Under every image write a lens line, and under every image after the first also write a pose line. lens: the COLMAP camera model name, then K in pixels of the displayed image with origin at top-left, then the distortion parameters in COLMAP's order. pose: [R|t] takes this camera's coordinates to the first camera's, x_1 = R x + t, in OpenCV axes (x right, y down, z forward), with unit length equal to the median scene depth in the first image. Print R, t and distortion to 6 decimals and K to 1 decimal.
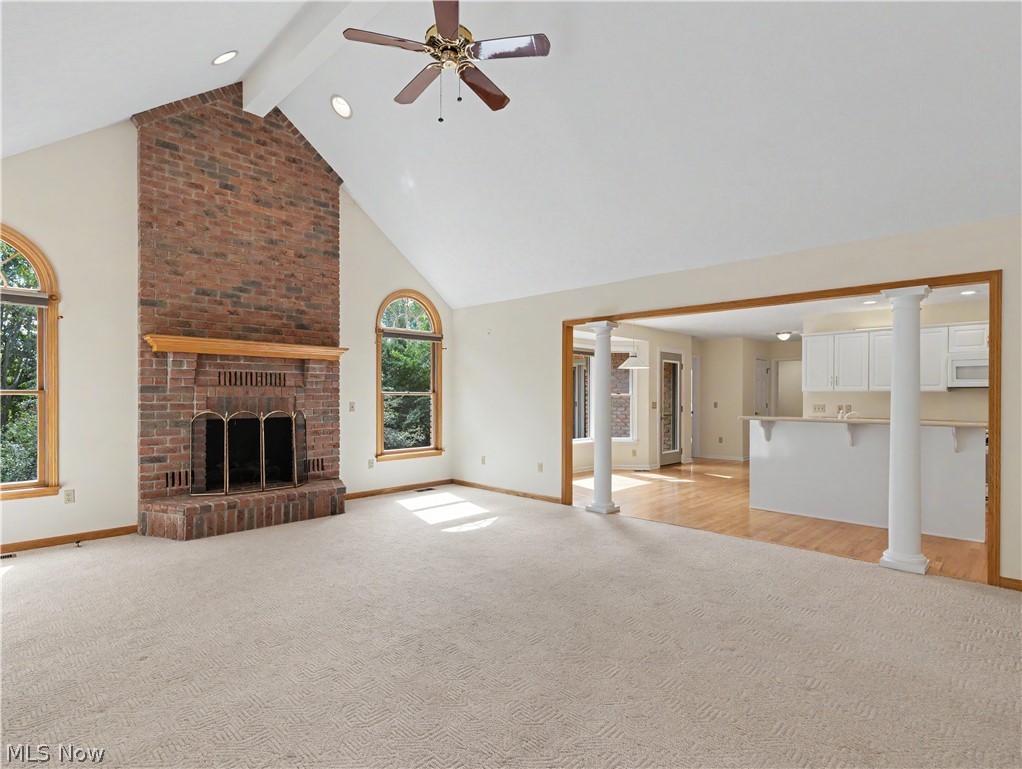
lens RADIAL K [[522.0, 0, 508.9], [0, 522.0, 394.3], [0, 0, 1]] dist [-0.003972, 0.001504]
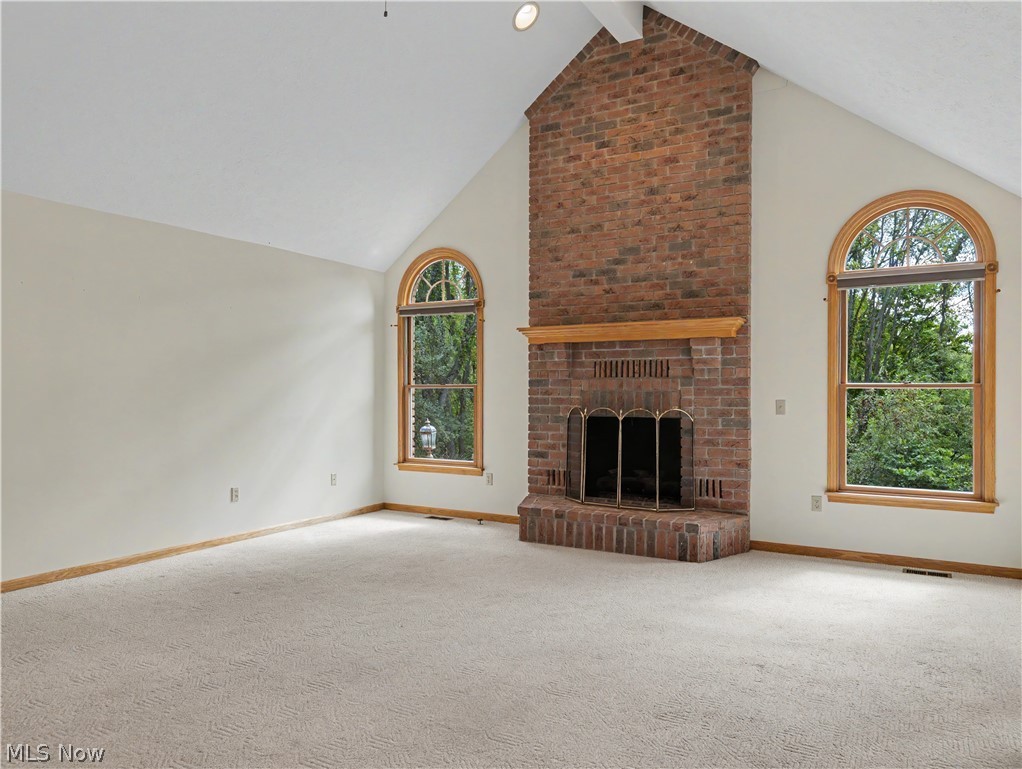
lens RADIAL K [[710.3, 0, 511.0], [0, 710.3, 384.5], [0, 0, 1]] dist [0.007619, -0.000753]
pose [[0.250495, -0.005637, -0.968102, 0.536194], [0.001961, 0.999984, -0.005316, 0.000565], [0.968116, -0.000567, 0.250502, 0.550407]]
